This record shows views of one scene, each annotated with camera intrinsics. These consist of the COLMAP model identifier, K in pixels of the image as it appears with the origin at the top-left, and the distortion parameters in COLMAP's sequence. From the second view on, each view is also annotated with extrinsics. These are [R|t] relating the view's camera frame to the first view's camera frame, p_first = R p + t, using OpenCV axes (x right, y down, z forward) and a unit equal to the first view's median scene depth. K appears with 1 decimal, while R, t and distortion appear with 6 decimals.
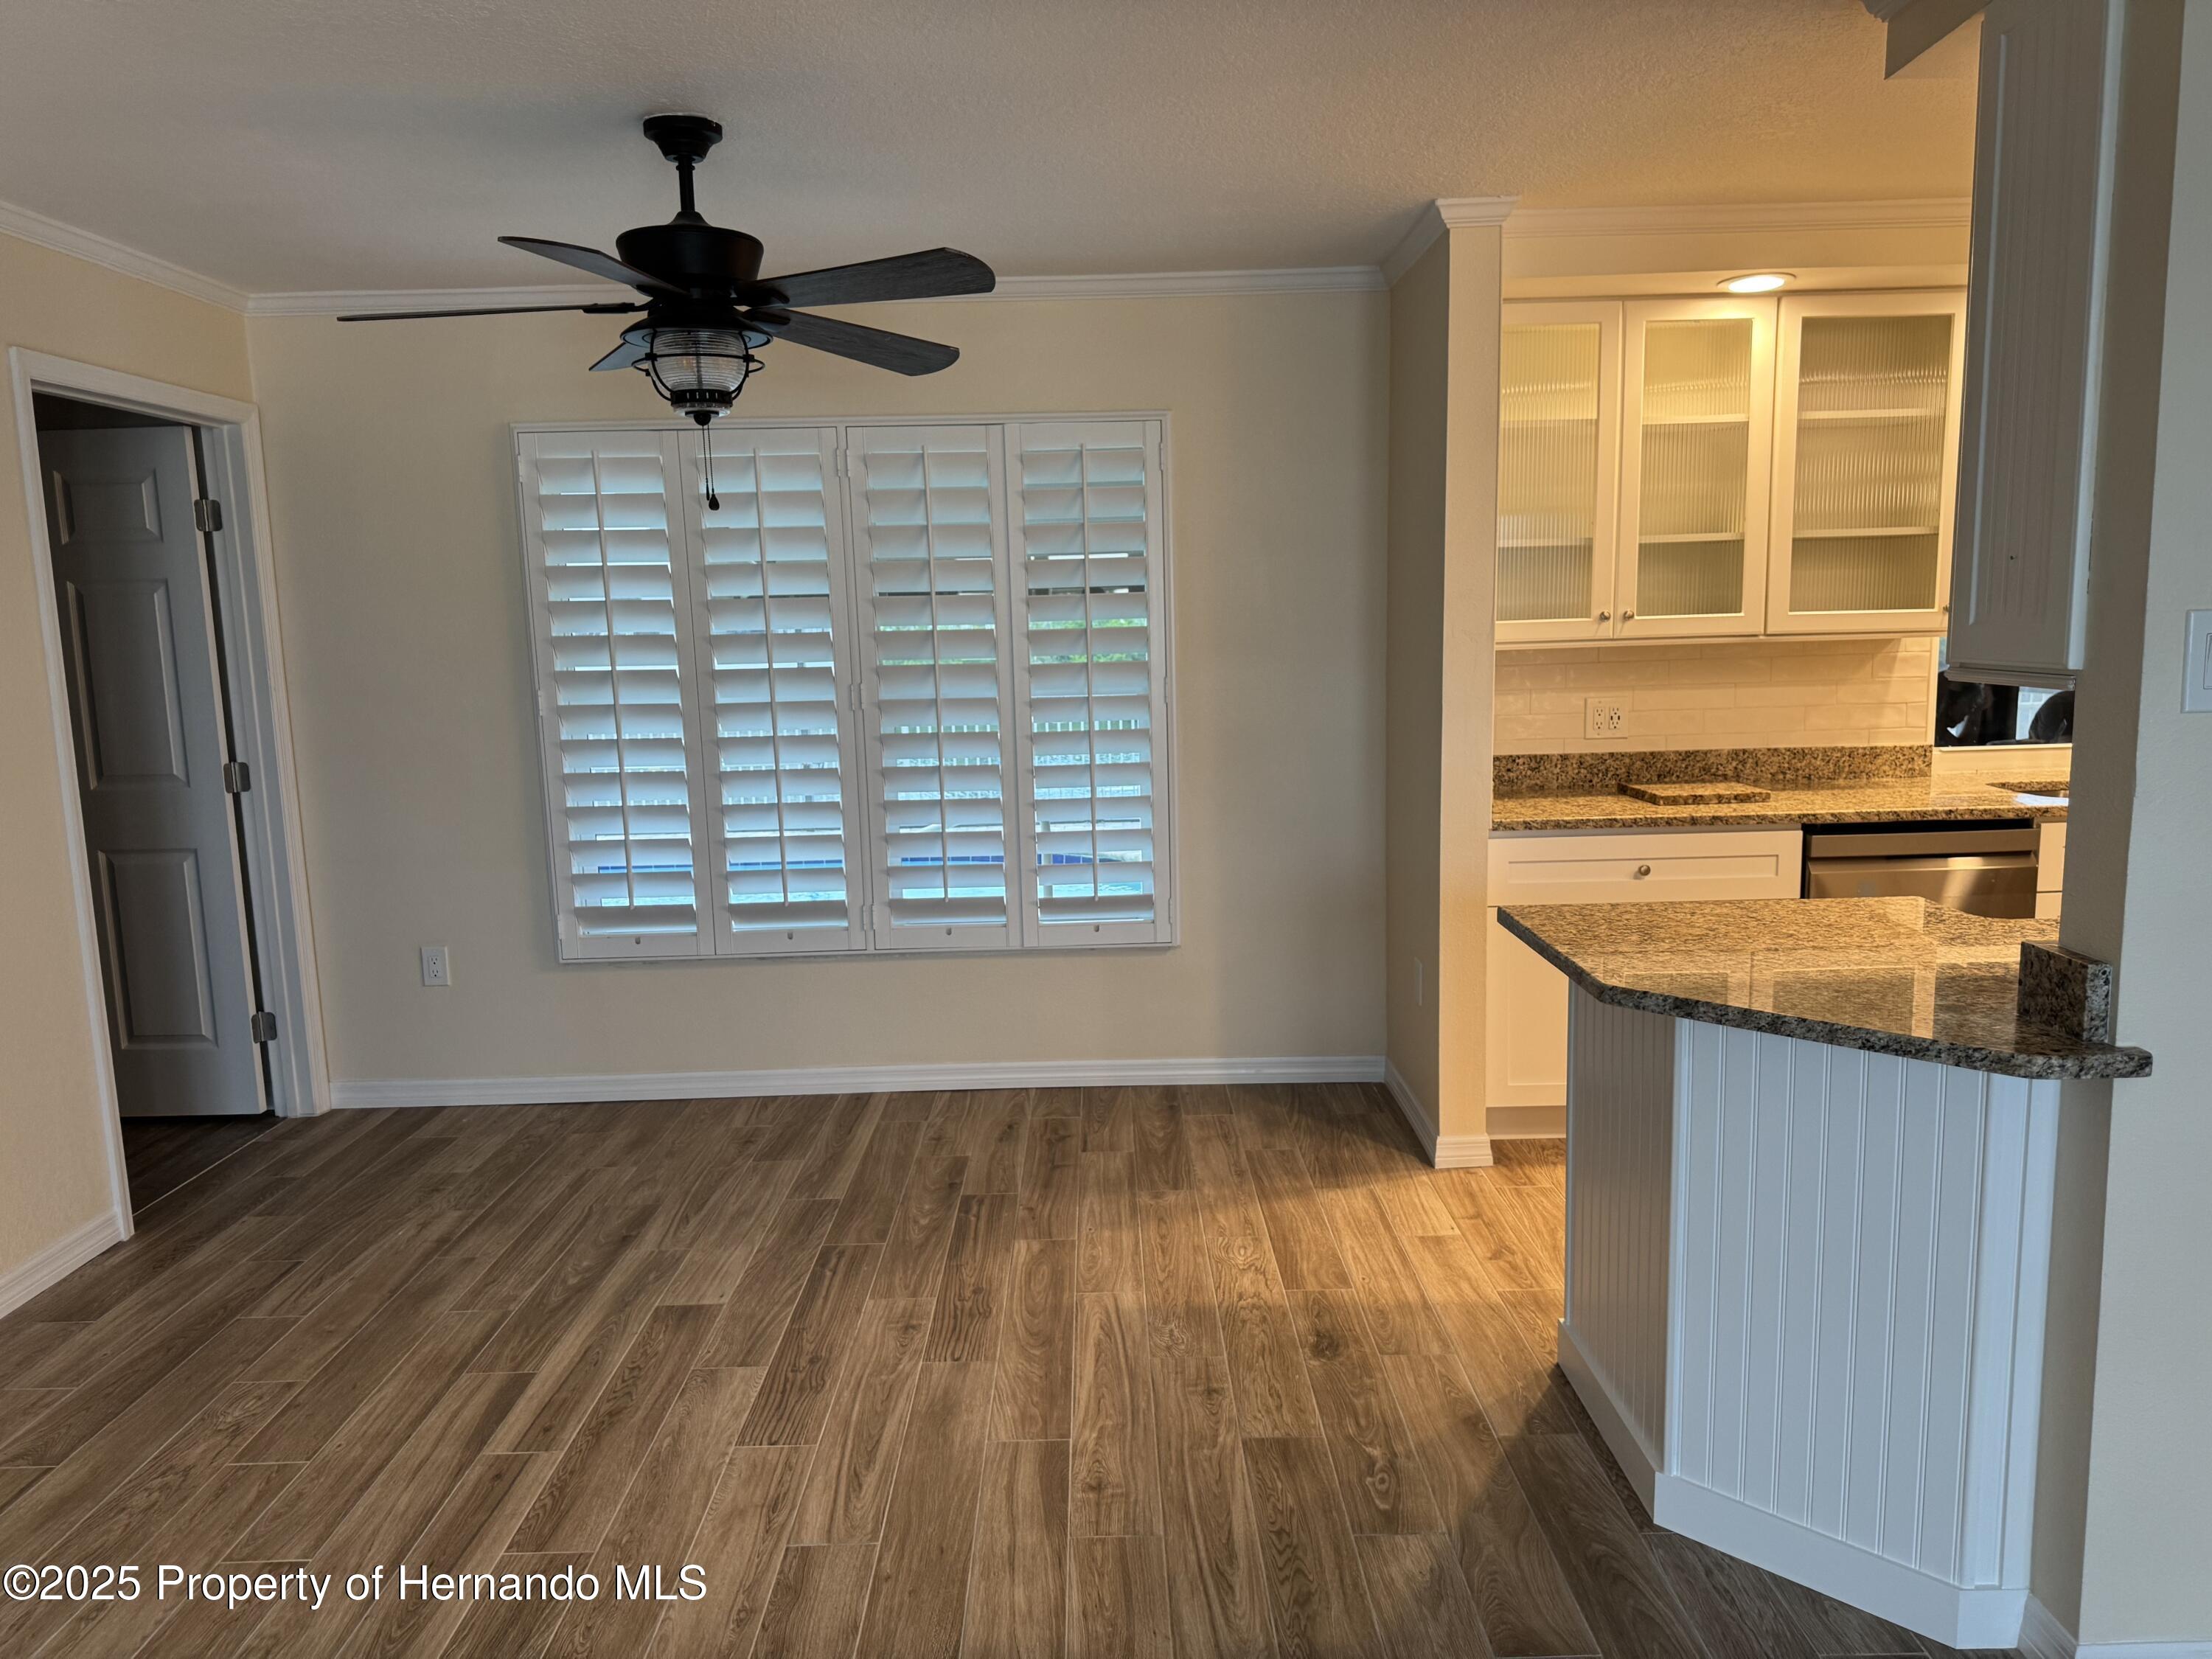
lens RADIAL K [[1557.2, 0, 1112.3], [0, 1557.2, 848.0], [0, 0, 1]] dist [0.053323, -0.065532]
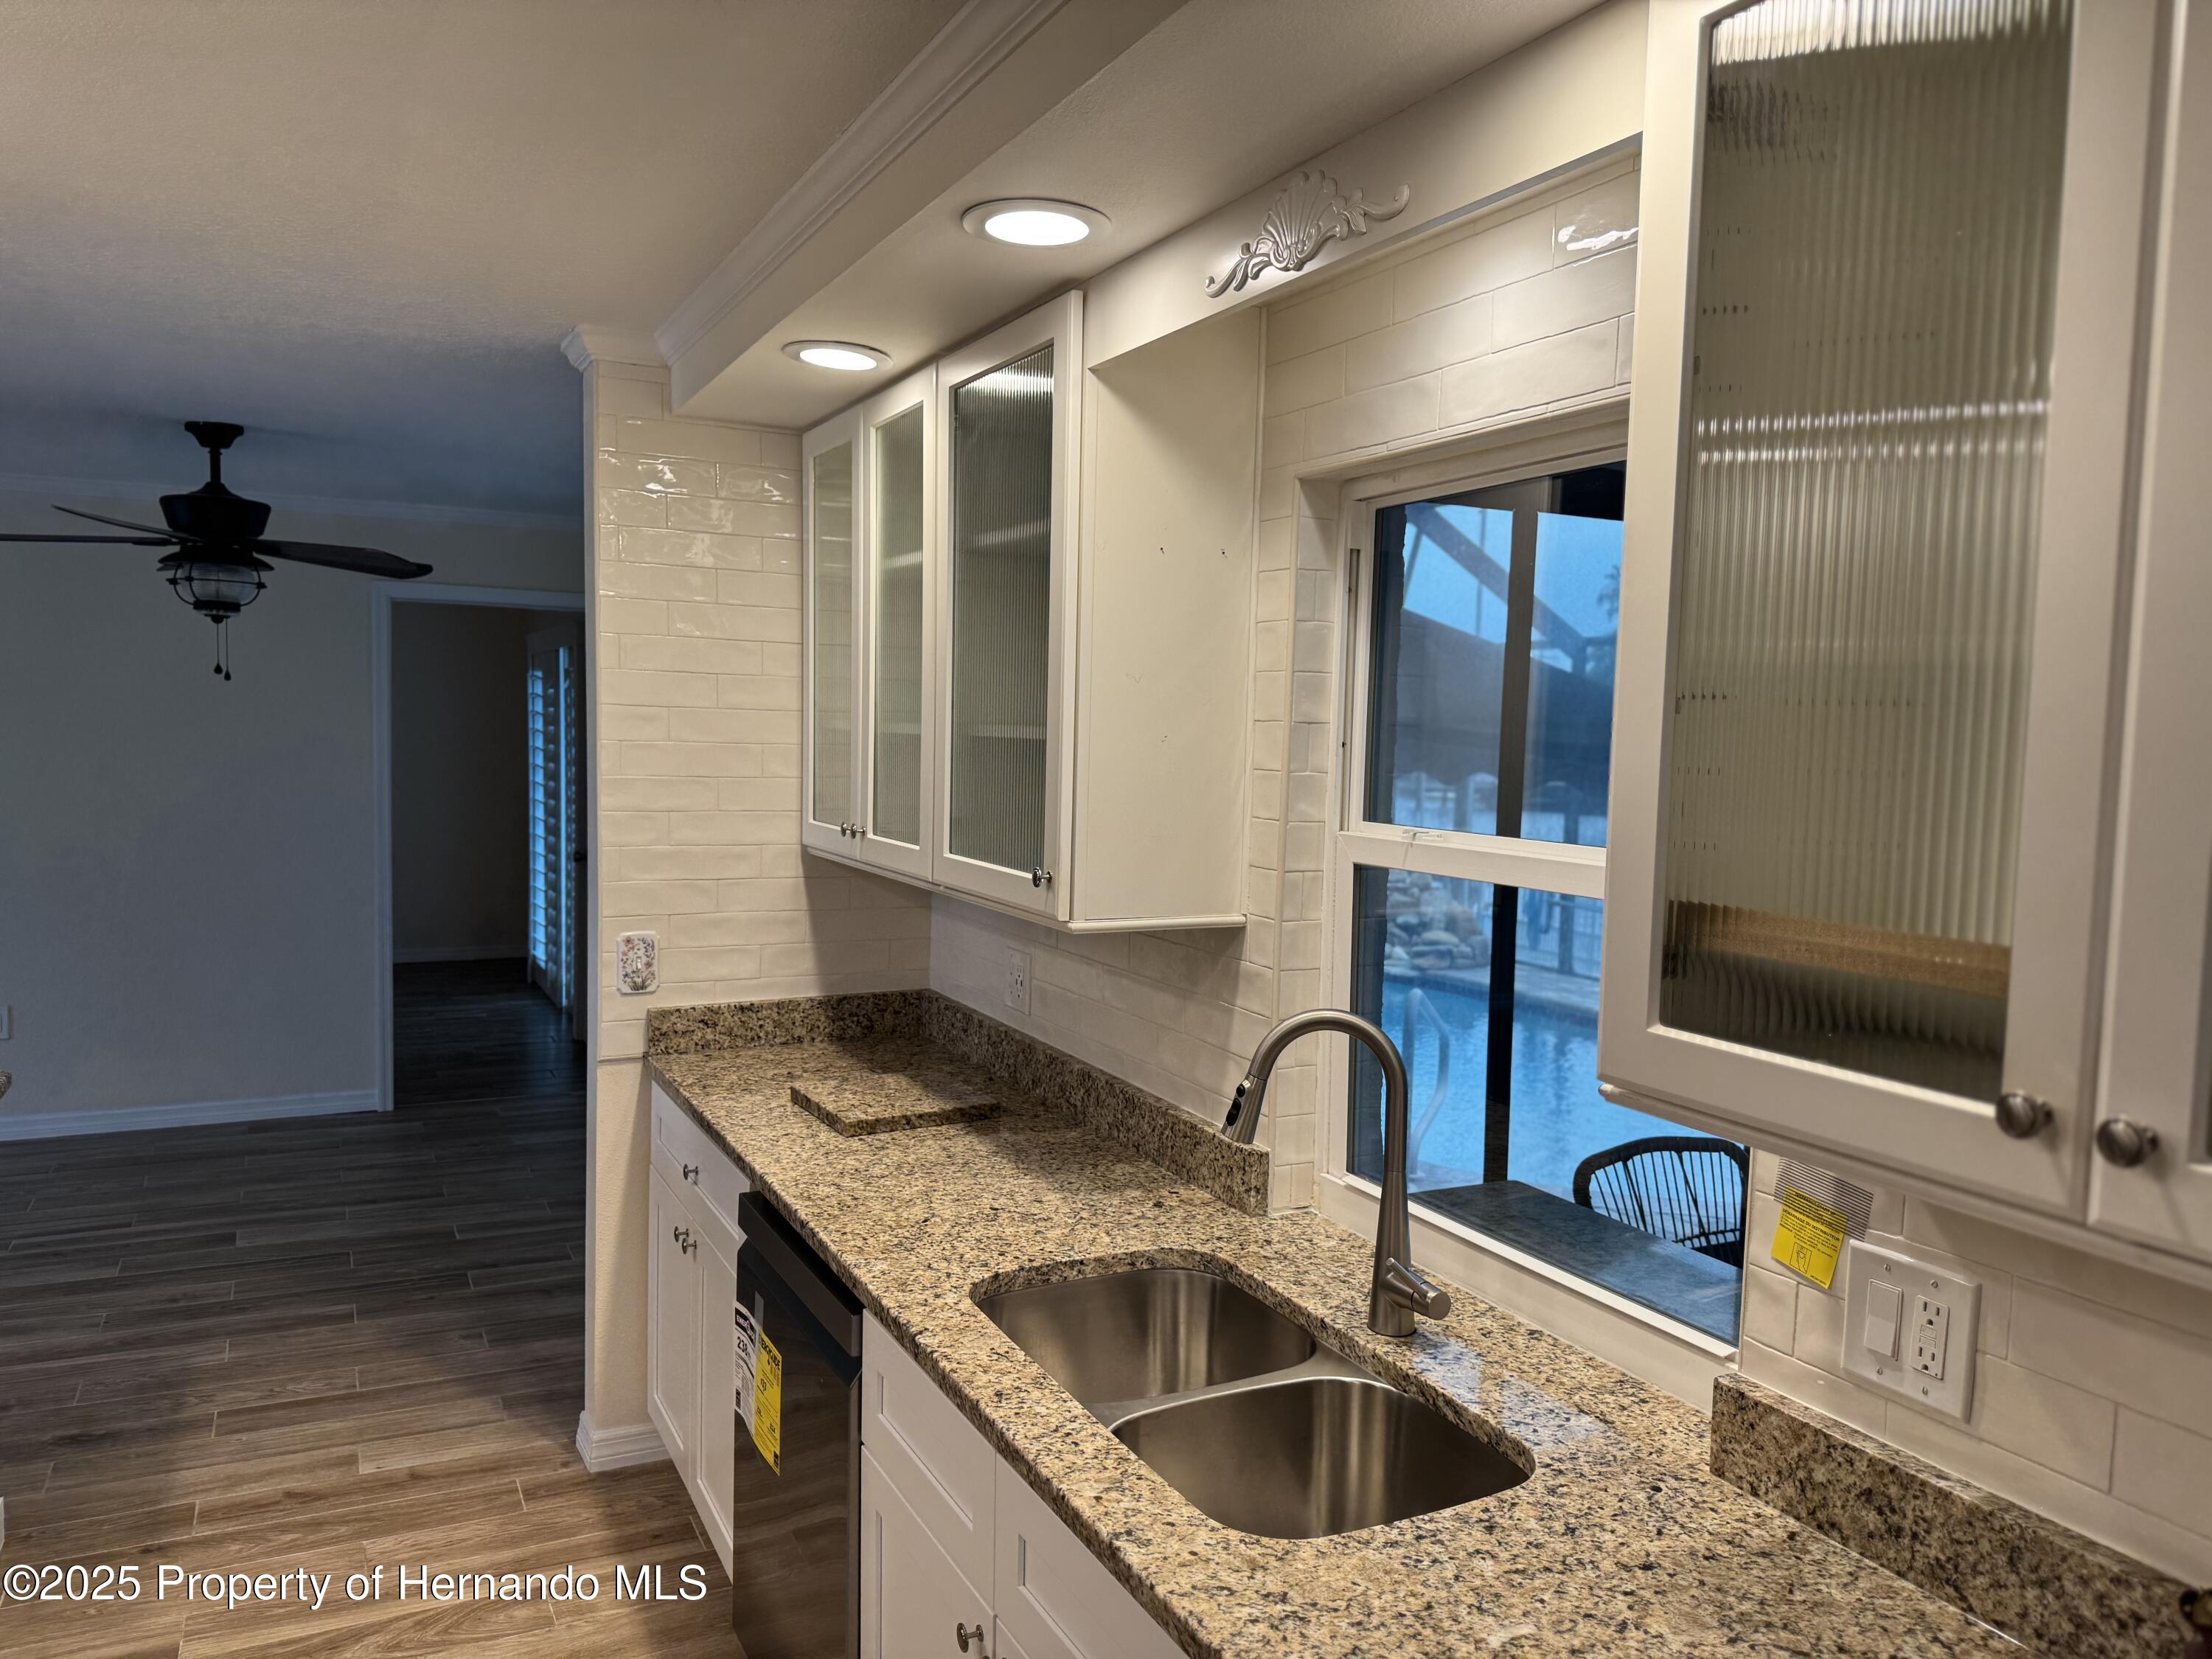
lens RADIAL K [[1557.2, 0, 1110.1], [0, 1557.2, 828.7], [0, 0, 1]] dist [0.053323, -0.065532]
pose [[0.456227, 0.100550, -0.884164, 1.319839], [-0.185251, 0.982558, 0.016150, -0.240876], [0.870367, 0.156424, 0.466896, 0.987041]]
